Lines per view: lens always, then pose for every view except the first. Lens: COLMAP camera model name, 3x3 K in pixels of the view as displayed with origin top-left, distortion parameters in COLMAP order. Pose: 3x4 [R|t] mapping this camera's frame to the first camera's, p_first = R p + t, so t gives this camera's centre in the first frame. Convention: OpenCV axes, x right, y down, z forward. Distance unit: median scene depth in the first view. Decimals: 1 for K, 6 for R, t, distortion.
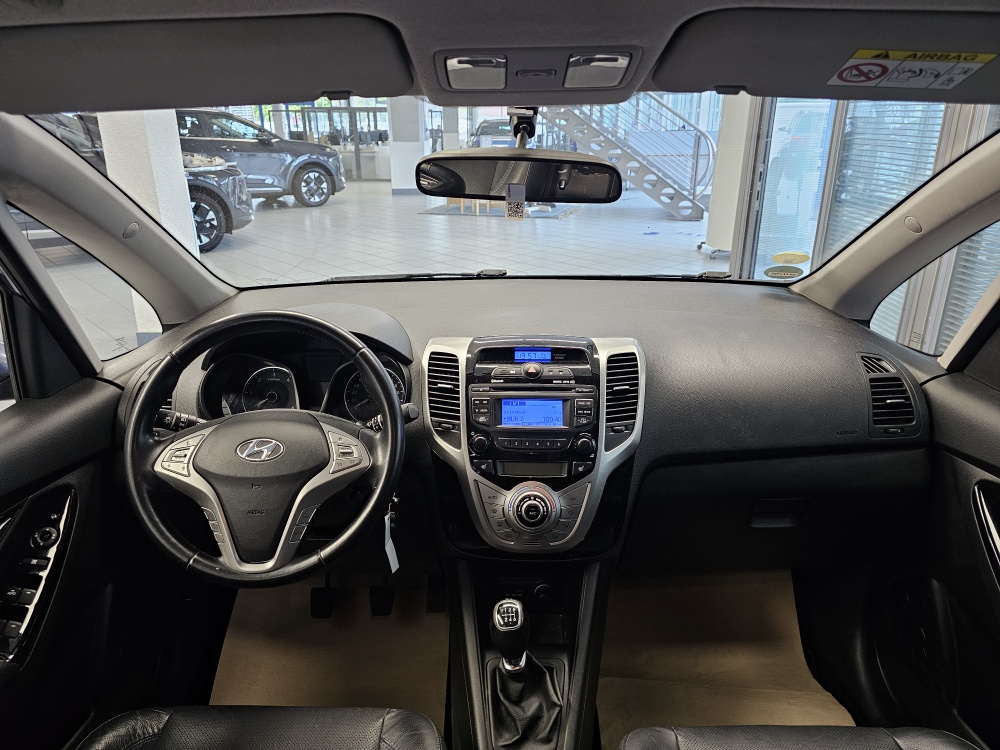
lens RADIAL K [[665.9, 0, 497.3], [0, 665.9, 371.8], [0, 0, 1]] dist [0.051479, -0.062420]
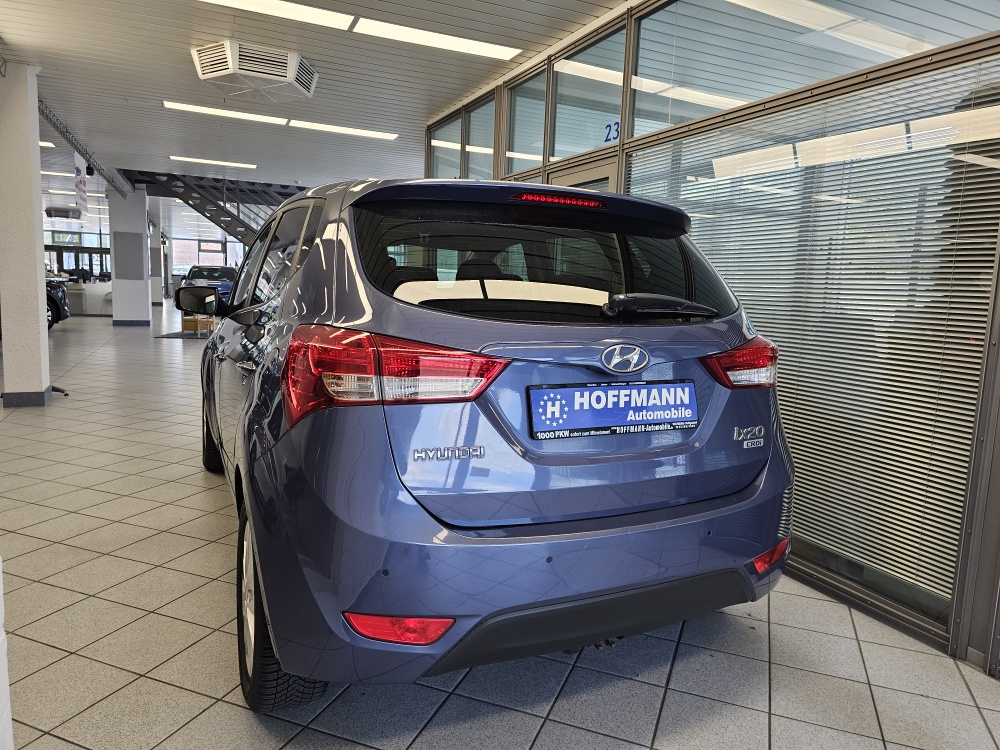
lens RADIAL K [[673.7, 0, 507.9], [0, 673.7, 372.1], [0, 0, 1]] dist [0.061211, -0.070199]
pose [[0.896489, -0.014084, 0.442842, -1.004668], [0.112339, 0.974059, -0.196441, 1.172991], [-0.428588, 0.225856, 0.874815, -2.624771]]
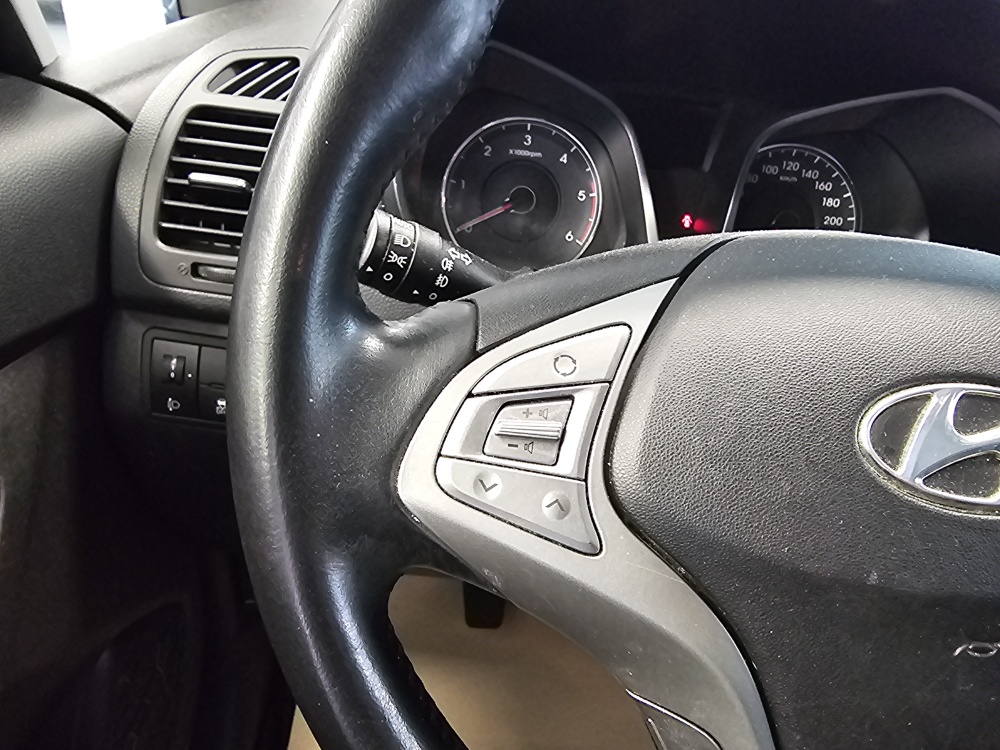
lens RADIAL K [[681.7, 0, 496.7], [0, 681.7, 371.1], [0, 0, 1]] dist [-0.002149, -0.004800]
pose [[0.994273, 0.081110, 0.069585, -0.435612], [-0.094346, 0.972036, 0.215046, 0.058916], [-0.050196, -0.220380, 0.974122, 0.715933]]
